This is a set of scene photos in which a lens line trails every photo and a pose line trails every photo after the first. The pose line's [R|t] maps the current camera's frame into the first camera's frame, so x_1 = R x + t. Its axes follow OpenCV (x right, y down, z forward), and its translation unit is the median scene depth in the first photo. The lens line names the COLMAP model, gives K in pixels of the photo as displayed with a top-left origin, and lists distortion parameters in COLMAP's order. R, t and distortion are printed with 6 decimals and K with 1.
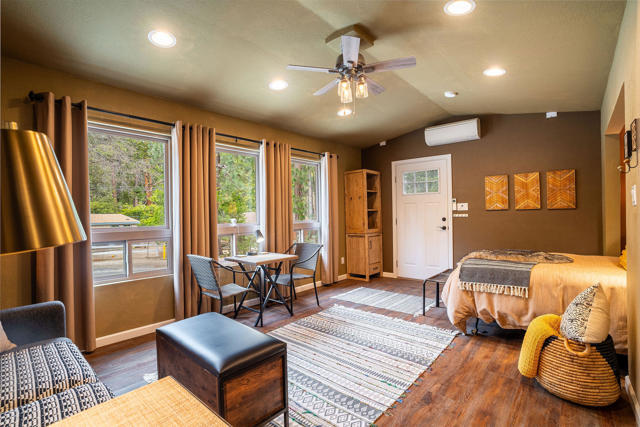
lens RADIAL K [[297.2, 0, 321.0], [0, 297.2, 215.1], [0, 0, 1]] dist [-0.047367, 0.009258]
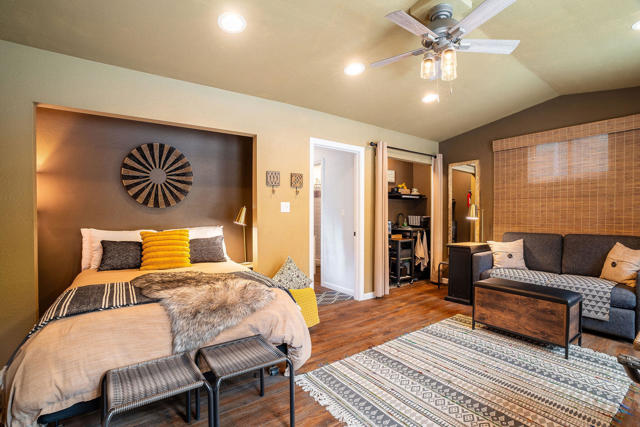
lens RADIAL K [[297.2, 0, 320.4], [0, 297.2, 215.5], [0, 0, 1]] dist [-0.047367, 0.009258]
pose [[-0.975562, 0.015287, 0.219191, 0.171292], [0.015110, 0.999883, -0.002487, -0.003456], [-0.219204, 0.000886, -0.975679, 1.245845]]
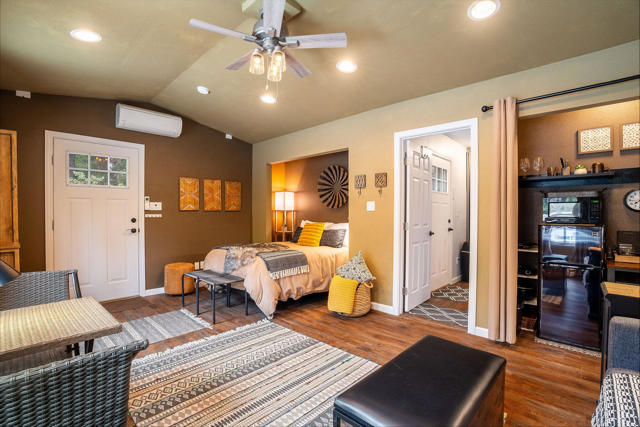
lens RADIAL K [[297.2, 0, 320.1], [0, 297.2, 215.1], [0, 0, 1]] dist [-0.047367, 0.009258]
pose [[0.034147, 0.005121, 0.999404, -0.486183], [-0.003599, 0.999981, -0.005001, 0.002379], [-0.999410, -0.003426, 0.034165, 0.549823]]
